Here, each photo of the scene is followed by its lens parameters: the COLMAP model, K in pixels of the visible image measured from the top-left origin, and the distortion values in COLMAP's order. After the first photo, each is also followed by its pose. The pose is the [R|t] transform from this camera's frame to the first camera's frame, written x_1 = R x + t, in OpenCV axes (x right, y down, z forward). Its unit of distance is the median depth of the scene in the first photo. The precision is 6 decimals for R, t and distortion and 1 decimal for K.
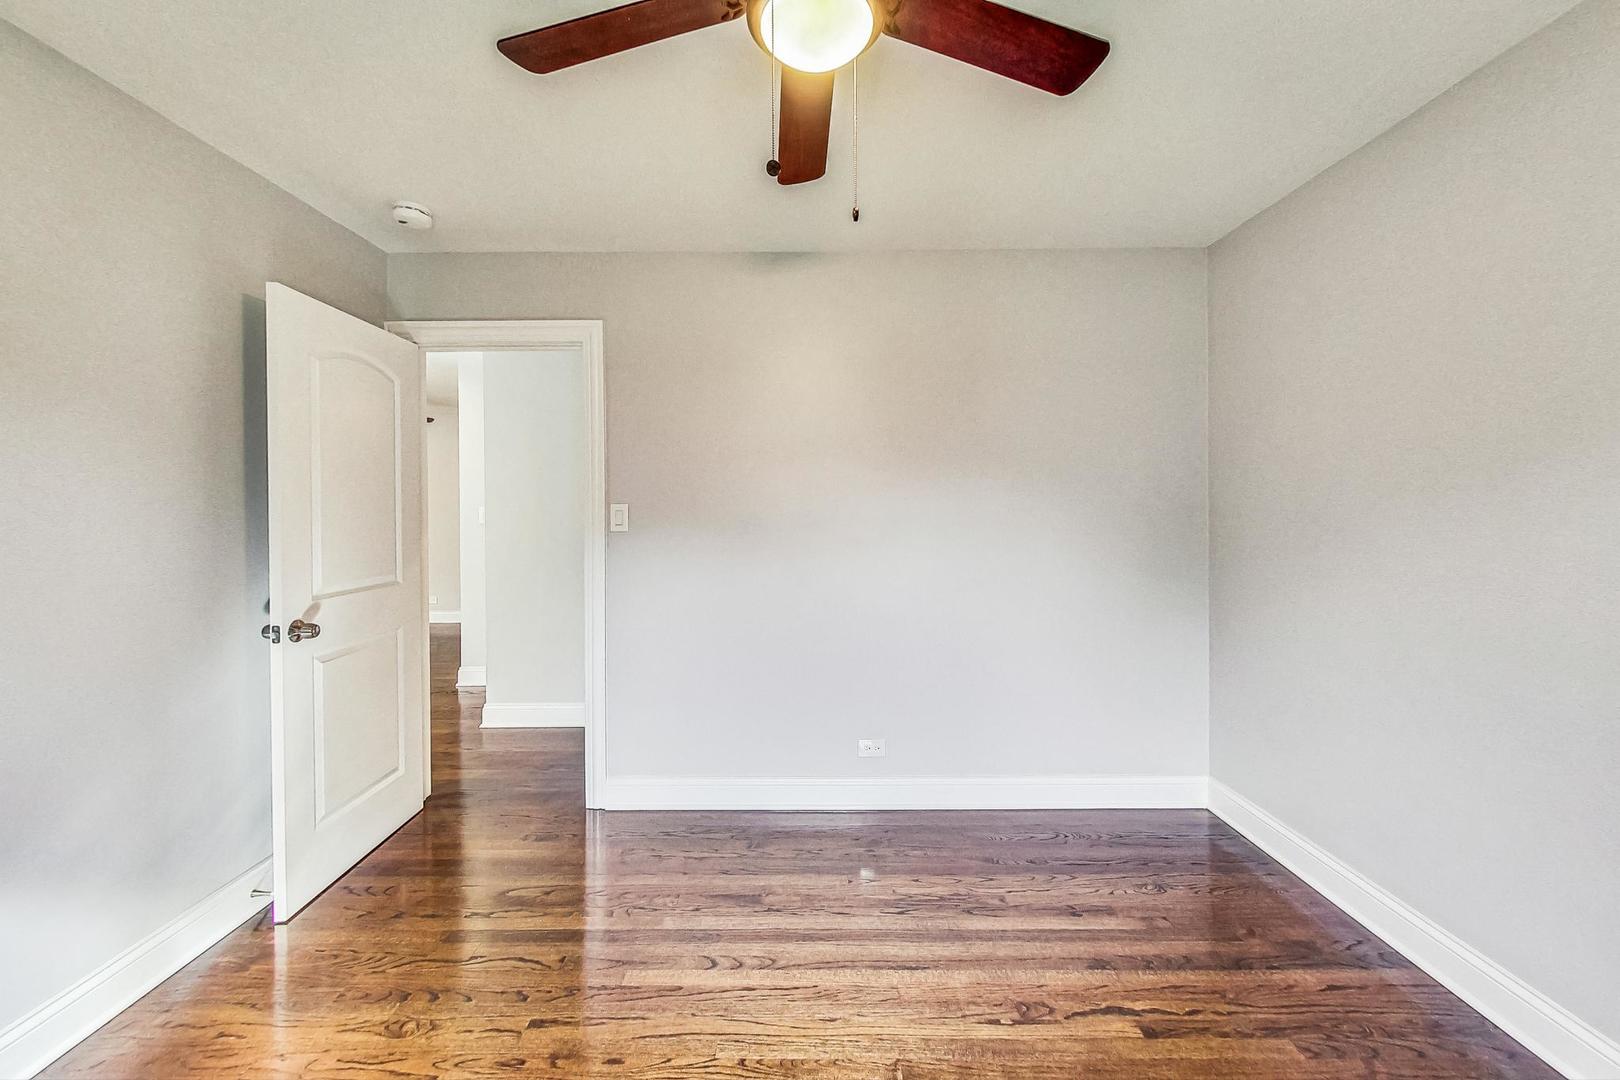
lens RADIAL K [[634.6, 0, 800.3], [0, 634.6, 507.2], [0, 0, 1]] dist [0.014390, -0.000022]
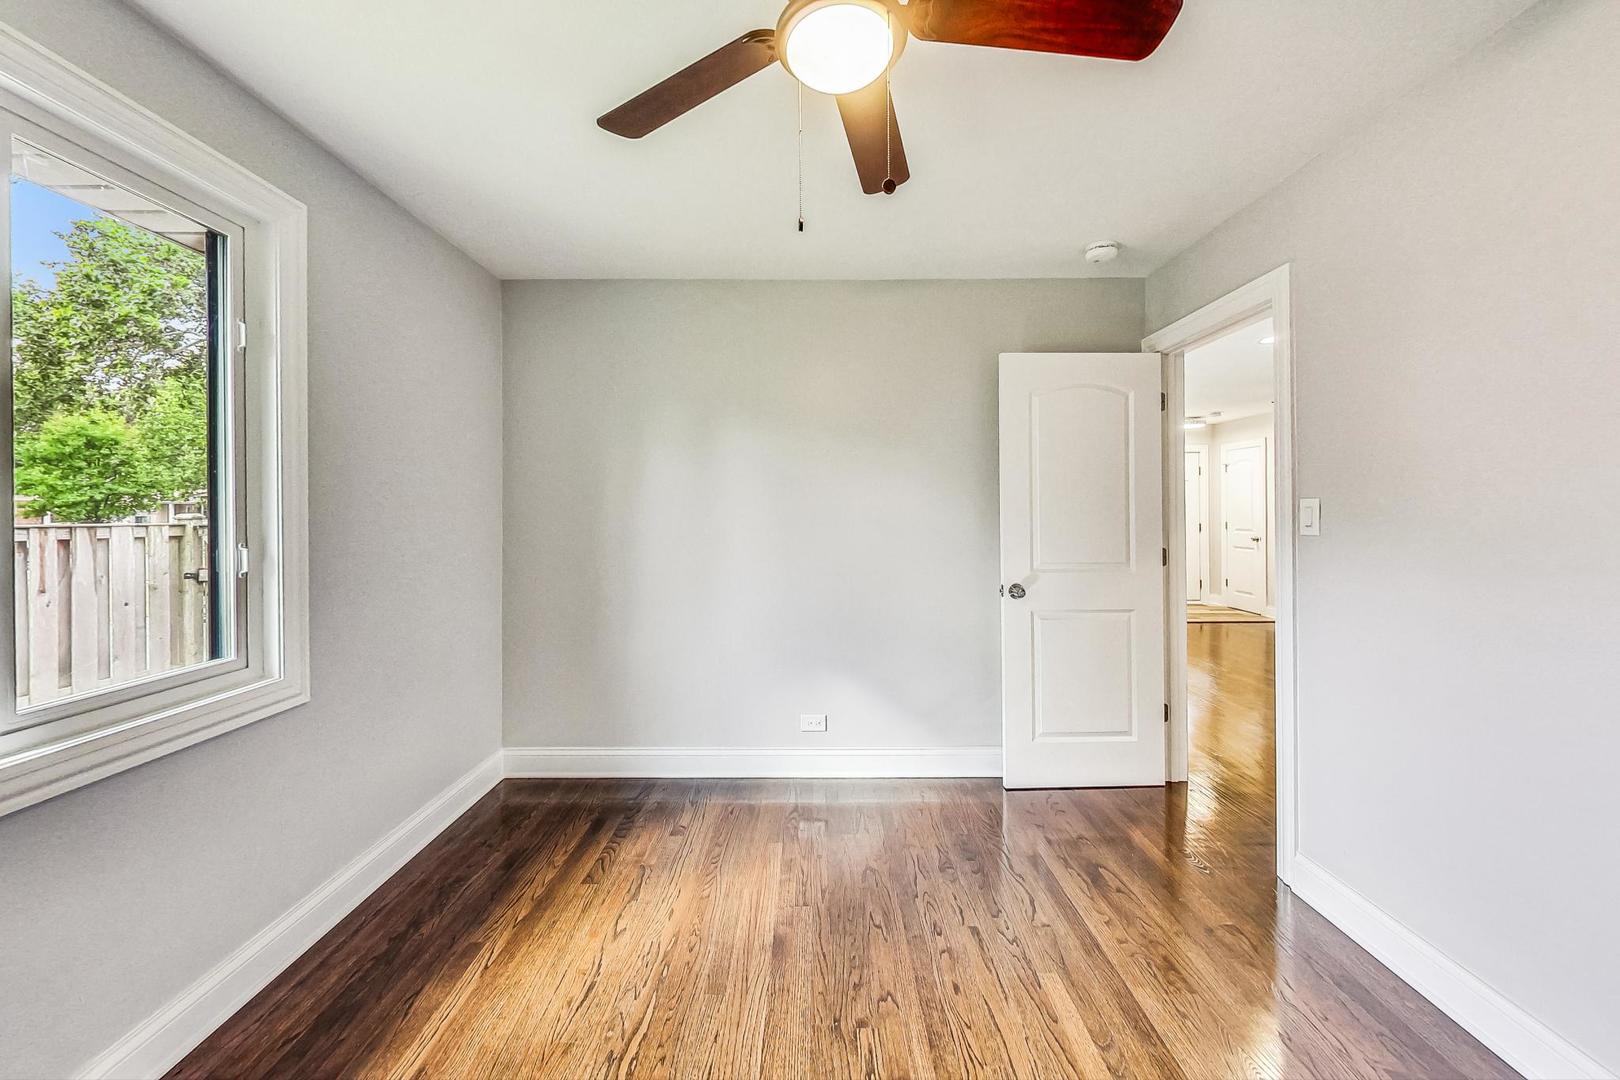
lens RADIAL K [[634.6, 0, 822.9], [0, 634.6, 510.5], [0, 0, 1]] dist [0.014390, -0.000022]
pose [[0.017707, 0.002813, -0.999839, 0.727961], [0.002852, 0.999992, 0.002864, 0.008964], [0.999839, -0.002902, 0.017698, 0.645413]]
